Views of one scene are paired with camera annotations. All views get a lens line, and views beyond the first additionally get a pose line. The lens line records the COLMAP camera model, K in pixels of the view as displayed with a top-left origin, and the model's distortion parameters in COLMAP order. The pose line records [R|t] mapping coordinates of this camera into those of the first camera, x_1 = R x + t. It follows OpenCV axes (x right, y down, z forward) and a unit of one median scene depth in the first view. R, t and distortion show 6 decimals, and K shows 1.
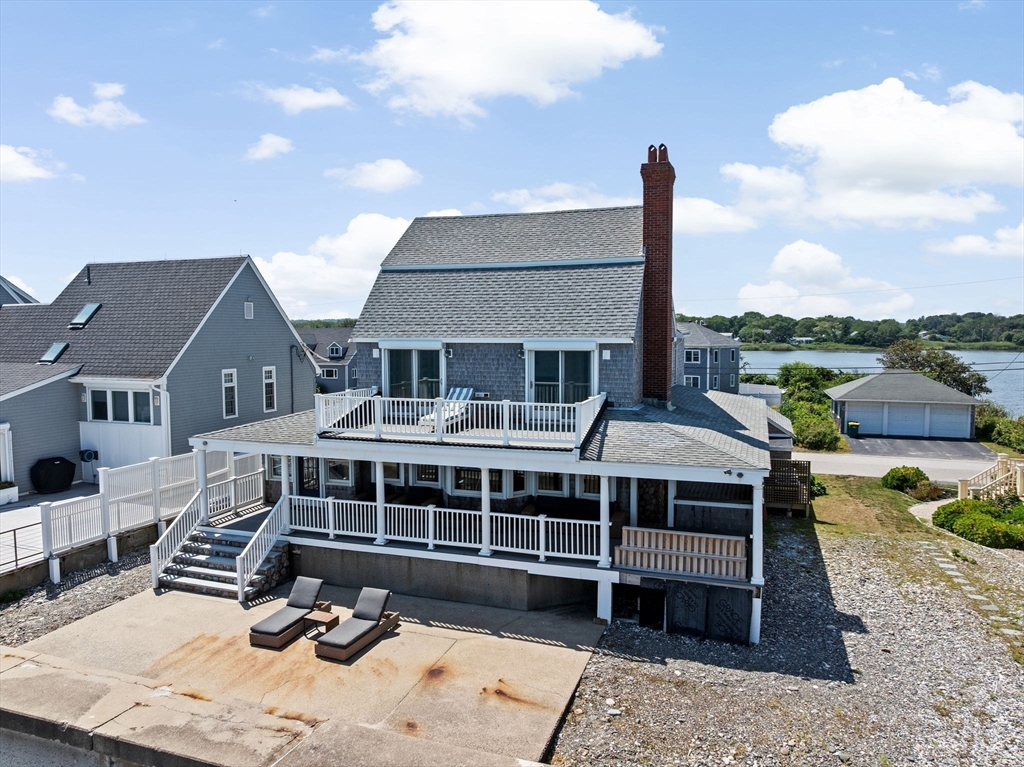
lens RADIAL K [[720.3, 0, 512.0], [0, 720.3, 383.5], [0, 0, 1]] dist [-0.027162, -0.006103]
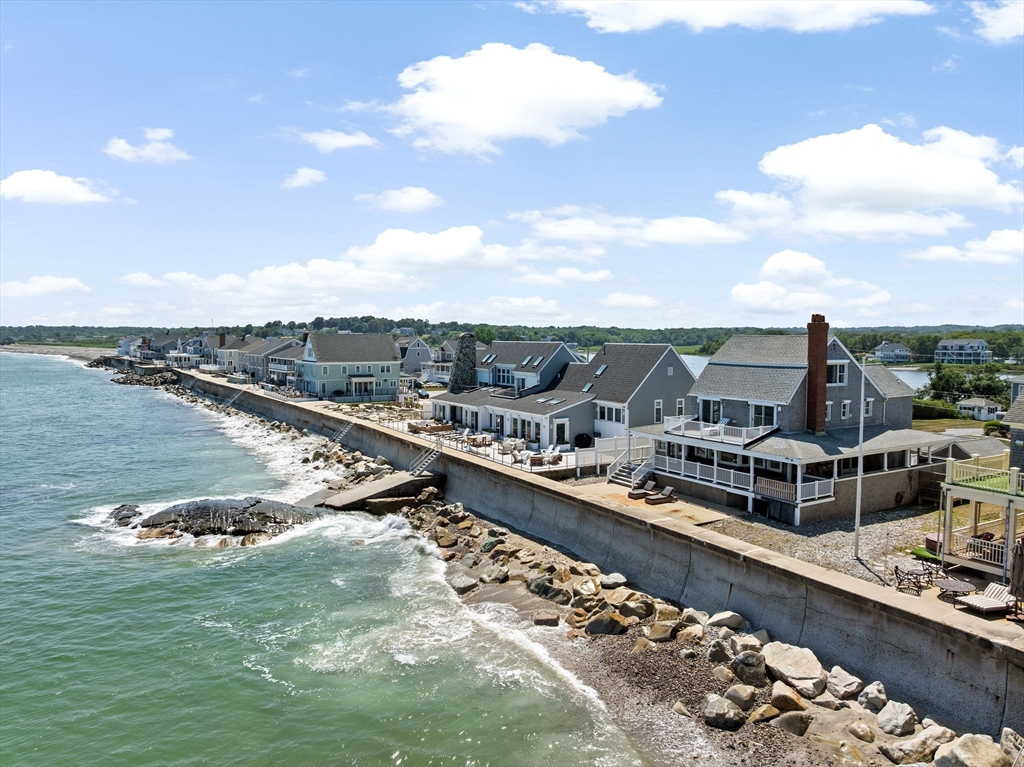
lens RADIAL K [[718.3, 0, 512.0], [0, 718.3, 383.5], [0, 0, 1]] dist [-0.032203, -0.007079]
pose [[0.759135, 0.044776, -0.649391, 0.962906], [-0.051251, 0.998646, 0.008944, -0.097160], [0.648912, 0.026492, 0.760402, -1.308520]]
